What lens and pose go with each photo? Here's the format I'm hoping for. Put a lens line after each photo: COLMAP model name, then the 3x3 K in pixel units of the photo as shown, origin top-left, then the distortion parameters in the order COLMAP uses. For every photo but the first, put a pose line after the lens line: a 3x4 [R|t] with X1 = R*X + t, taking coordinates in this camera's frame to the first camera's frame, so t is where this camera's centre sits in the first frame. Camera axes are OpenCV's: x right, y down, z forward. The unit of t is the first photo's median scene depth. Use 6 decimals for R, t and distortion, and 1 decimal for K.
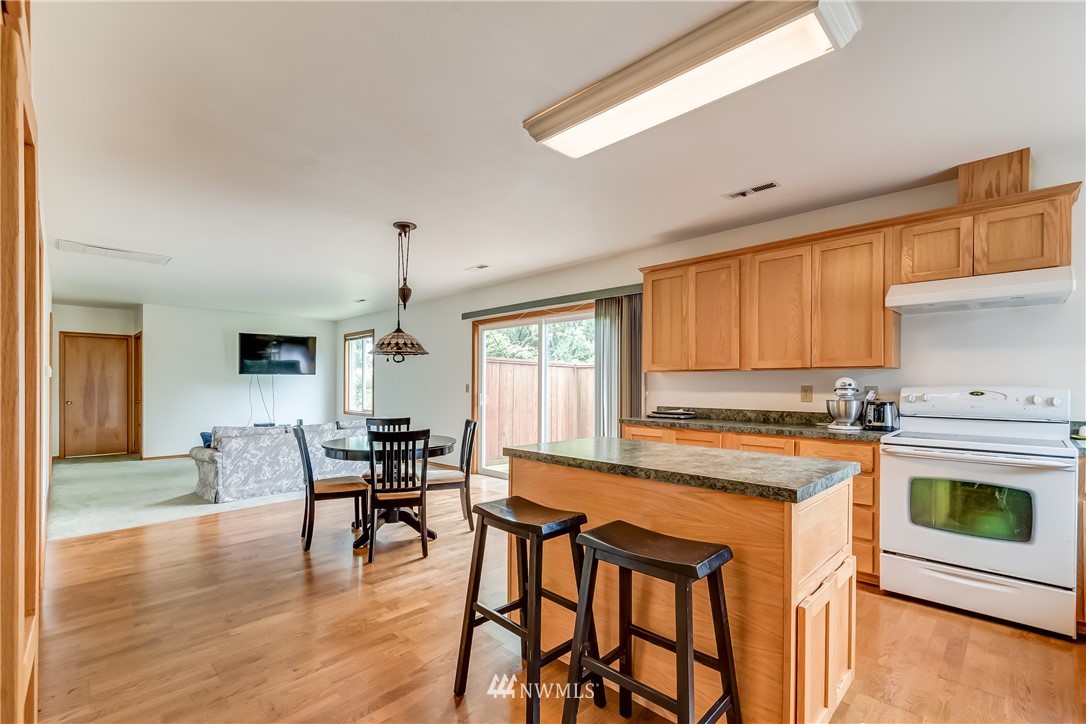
lens RADIAL K [[486.2, 0, 553.4], [0, 486.2, 391.8], [0, 0, 1]] dist [0.002176, -0.002284]
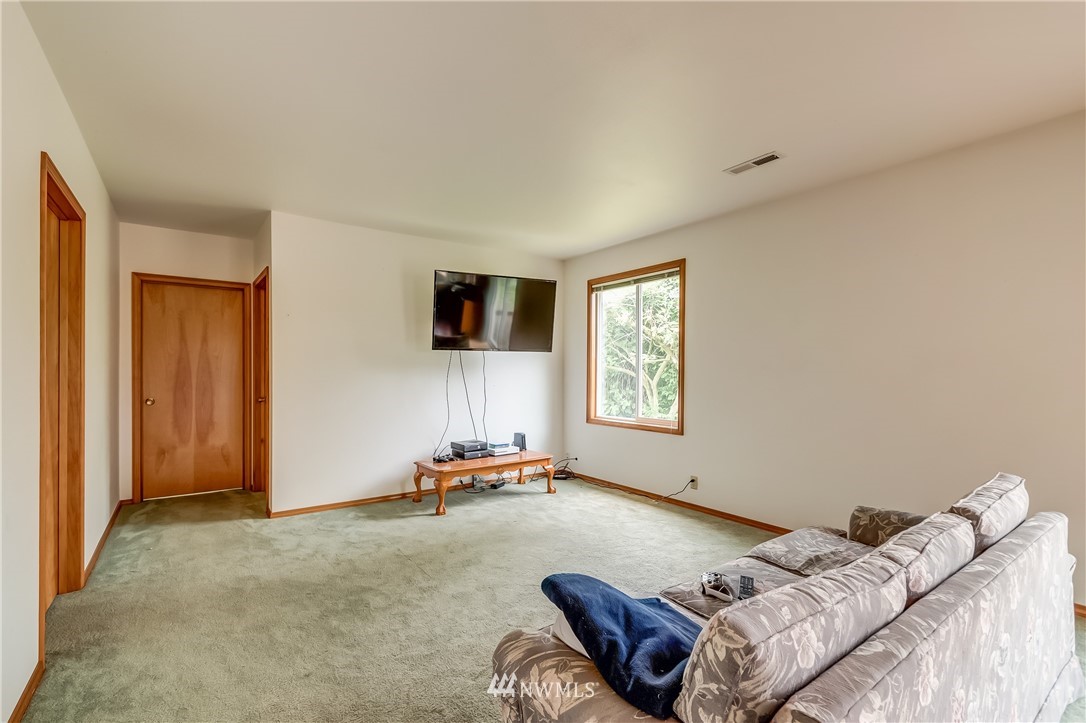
lens RADIAL K [[486.2, 0, 557.1], [0, 486.2, 378.9], [0, 0, 1]] dist [0.002176, -0.002284]
pose [[0.989529, 0.004200, -0.144275, -0.440113], [-0.003321, 0.999974, 0.006332, -0.008898], [0.144298, -0.005786, 0.989517, 0.500479]]
